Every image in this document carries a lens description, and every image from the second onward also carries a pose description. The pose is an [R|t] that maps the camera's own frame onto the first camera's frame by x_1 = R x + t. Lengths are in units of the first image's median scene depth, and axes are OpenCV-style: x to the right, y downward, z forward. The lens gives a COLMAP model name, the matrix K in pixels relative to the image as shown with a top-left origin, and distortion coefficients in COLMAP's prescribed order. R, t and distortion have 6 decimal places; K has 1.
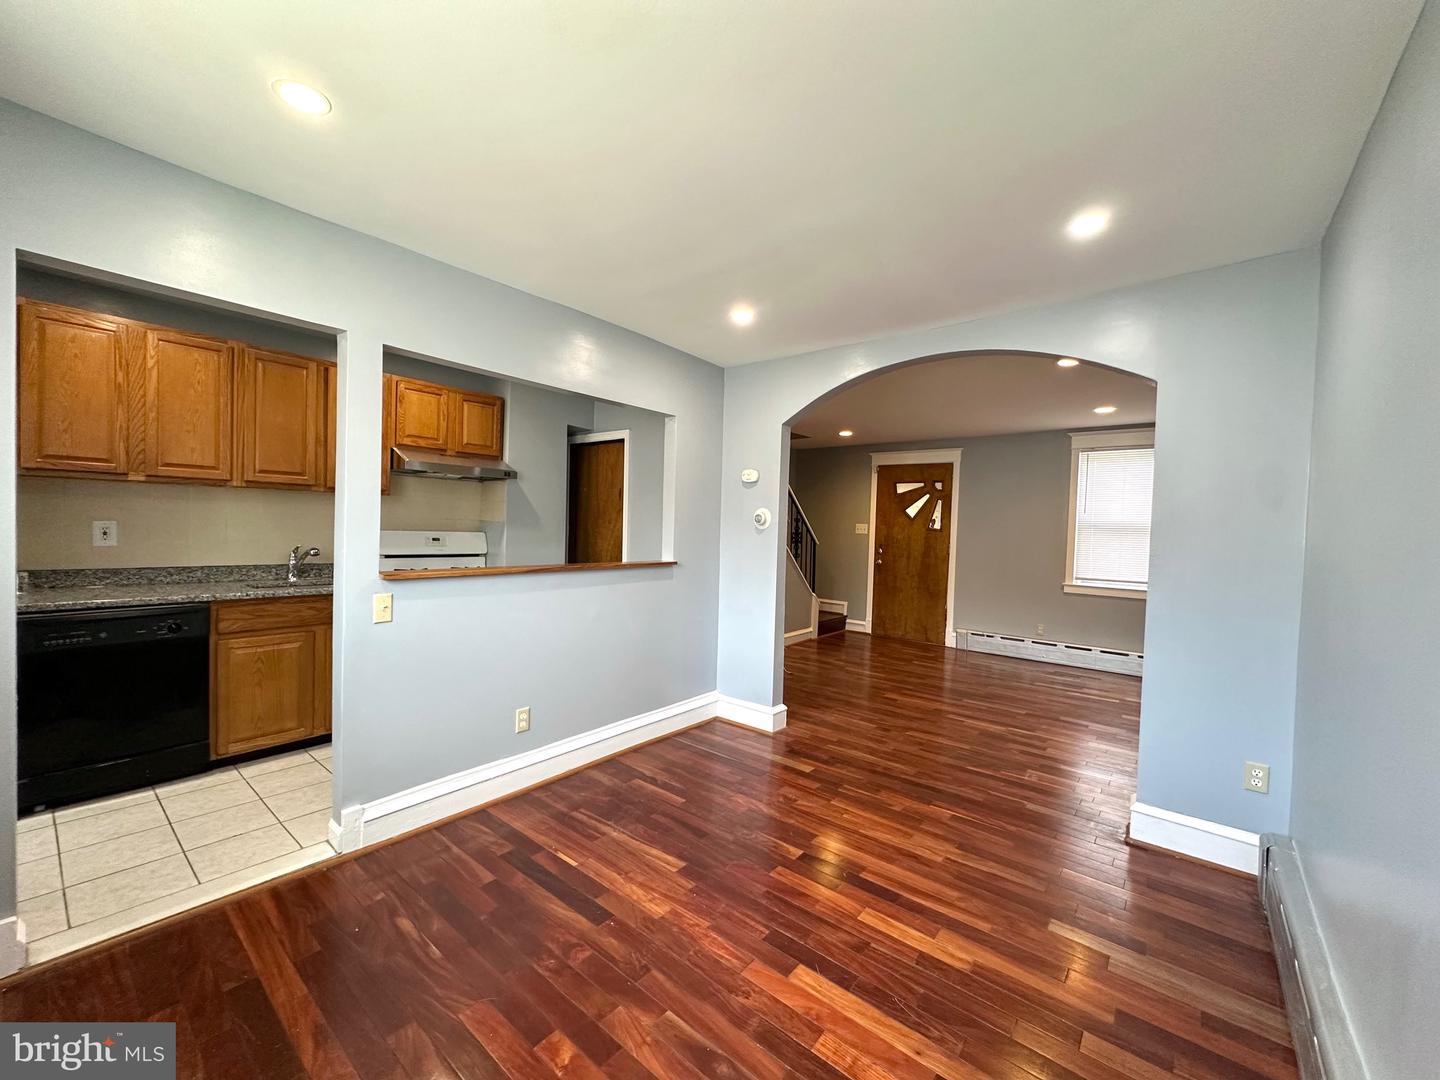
lens RADIAL K [[576.8, 0, 718.3], [0, 576.8, 537.3], [0, 0, 1]] dist [-0.000332, 0.000538]
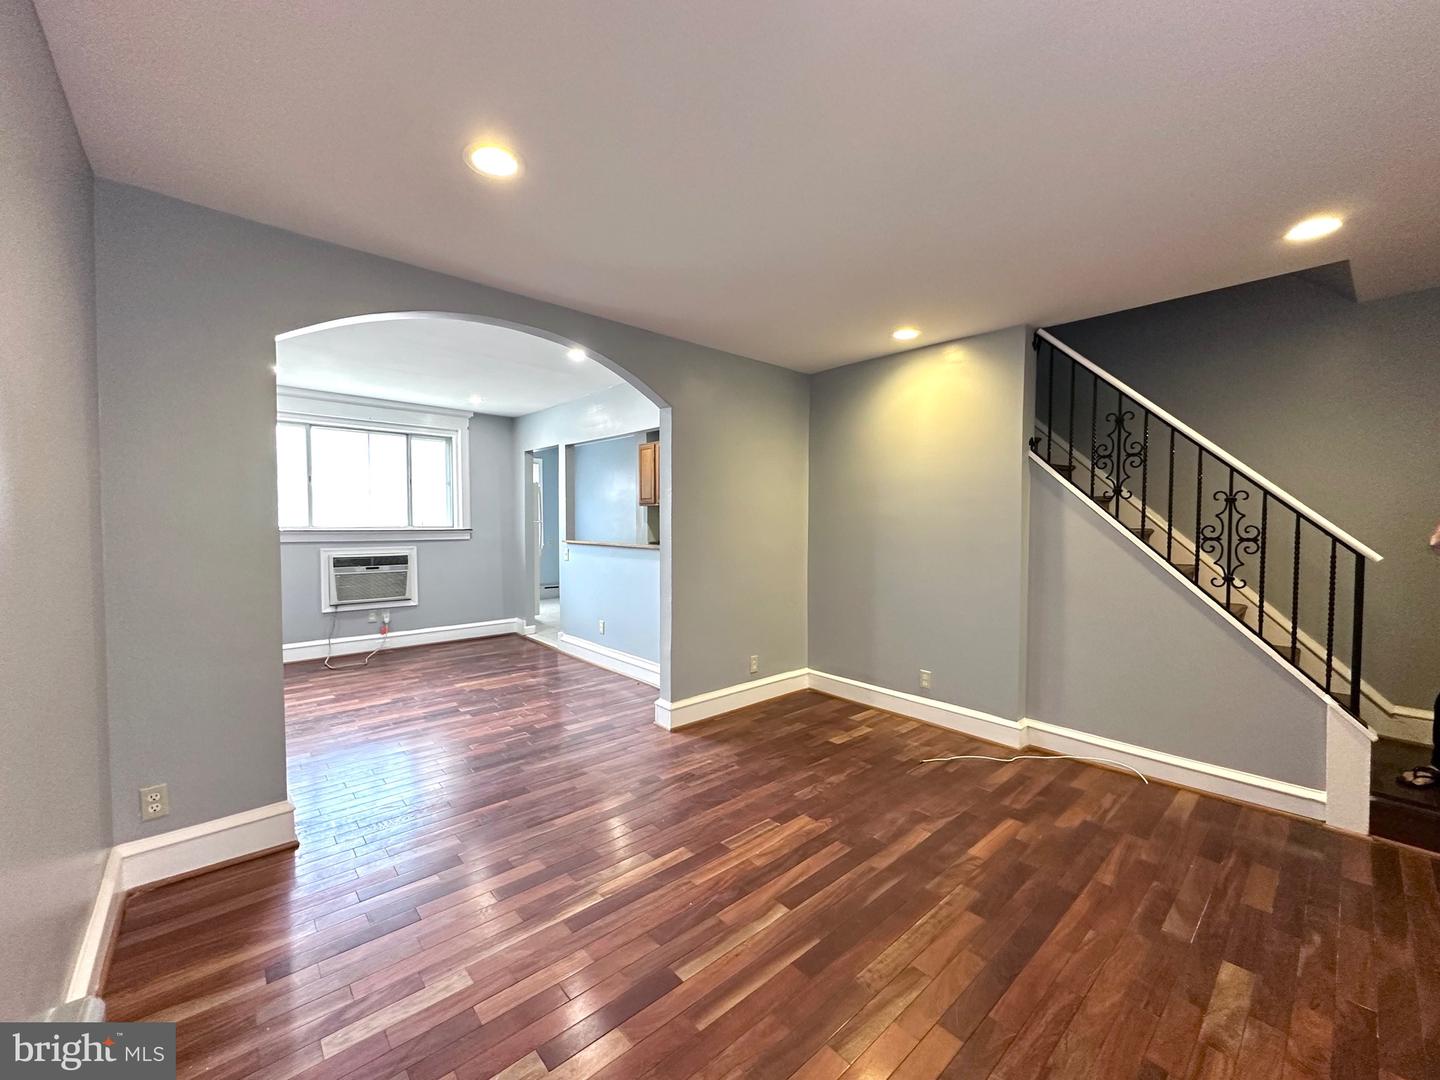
lens RADIAL K [[576.8, 0, 723.6], [0, 576.8, 539.9], [0, 0, 1]] dist [-0.000332, 0.000538]
pose [[-0.153278, 0.004798, -0.988172, 1.365278], [-0.029102, 0.999533, 0.009368, 0.018050], [0.987755, 0.030194, -0.153066, 1.631742]]
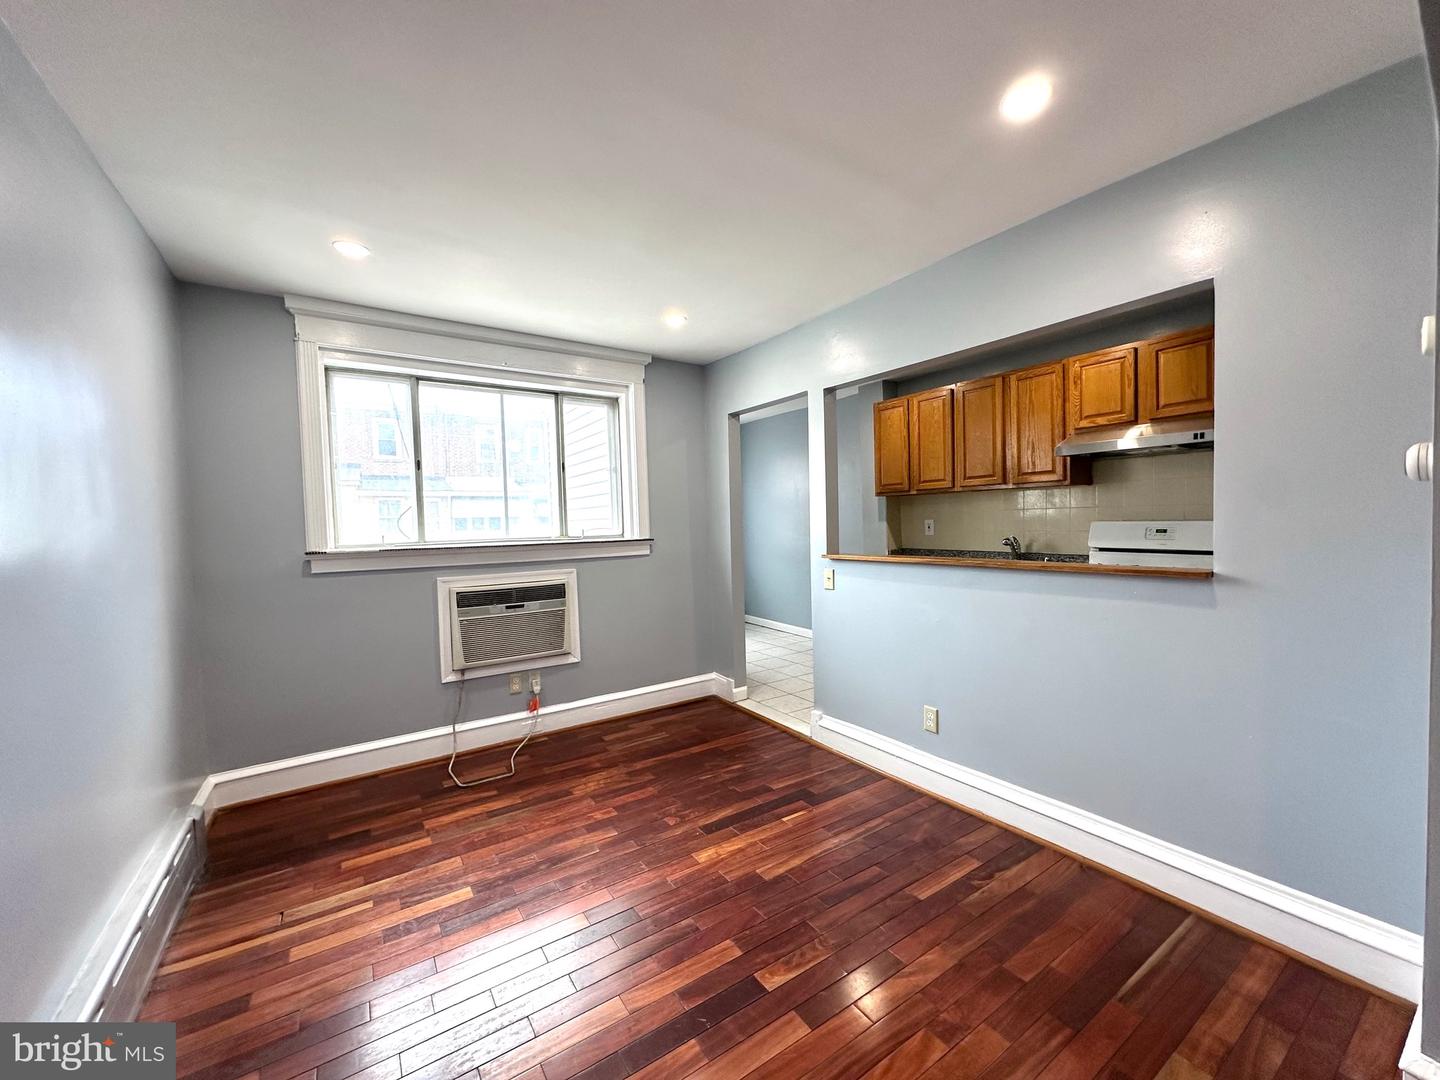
lens RADIAL K [[576.8, 0, 724.8], [0, 576.8, 541.3], [0, 0, 1]] dist [-0.000332, 0.000538]
pose [[-0.288214, 0.012385, -0.957486, 0.658699], [-0.002899, 0.999900, 0.013806, 0.012218], [0.957562, 0.006755, -0.288149, 0.942216]]
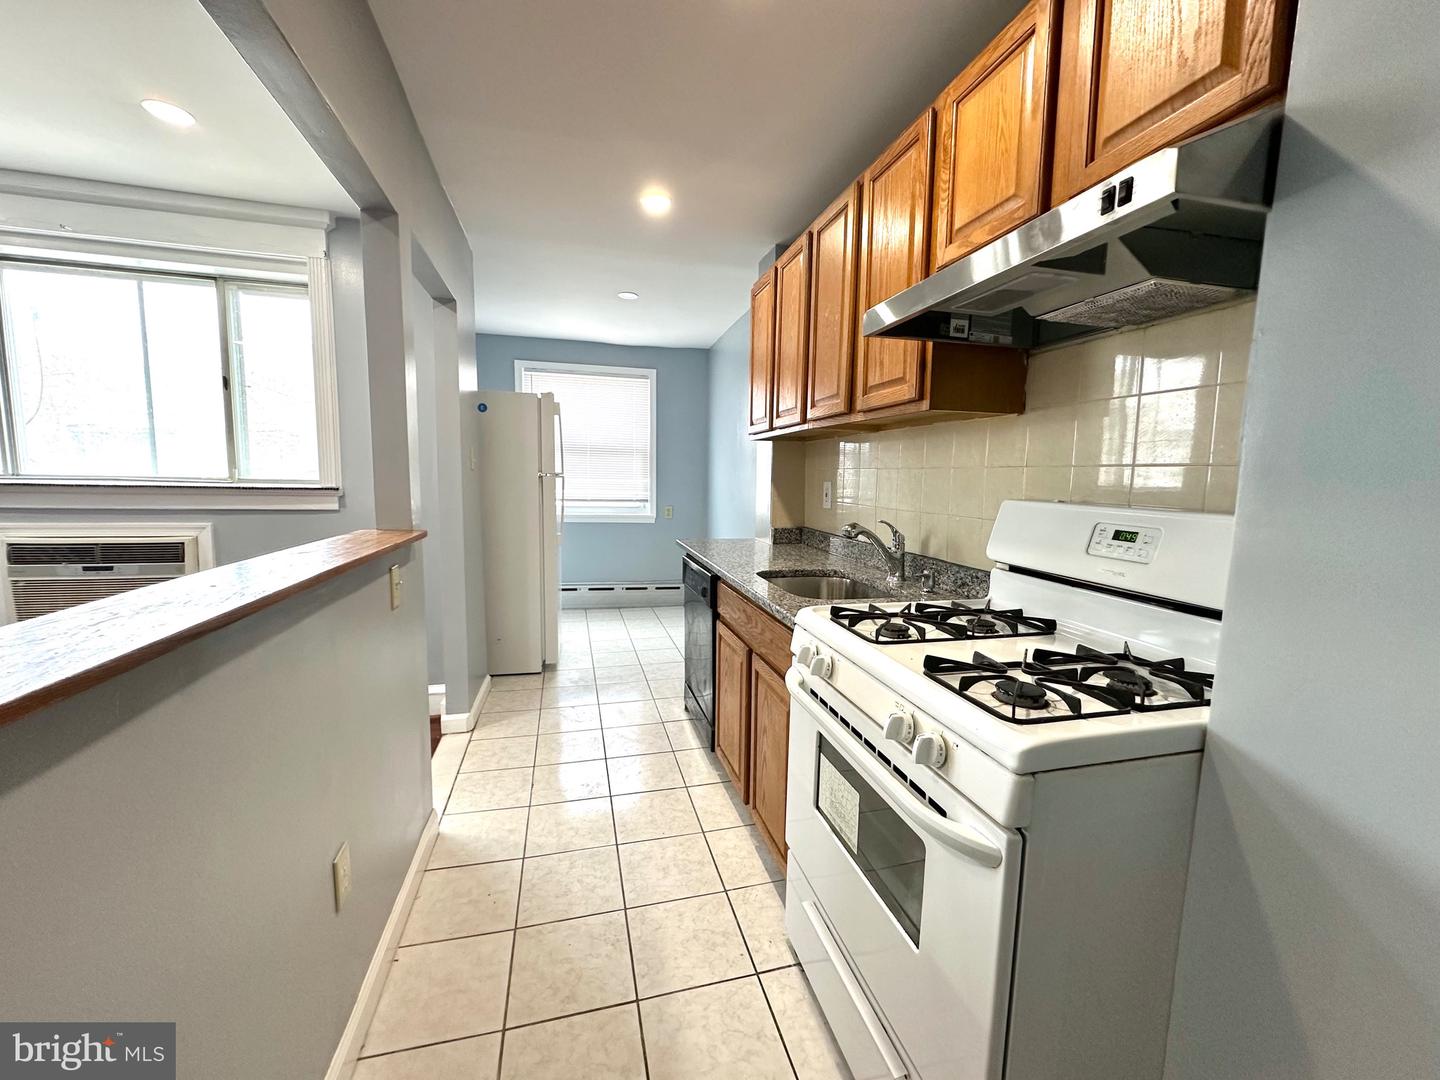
lens RADIAL K [[576.8, 0, 719.8], [0, 576.8, 543.0], [0, 0, 1]] dist [-0.000332, 0.000538]
pose [[-0.592582, 0.050825, -0.803905, -0.199645], [-0.054808, 0.993150, 0.103191, -0.017347], [0.803643, 0.105210, -0.585738, 1.459782]]
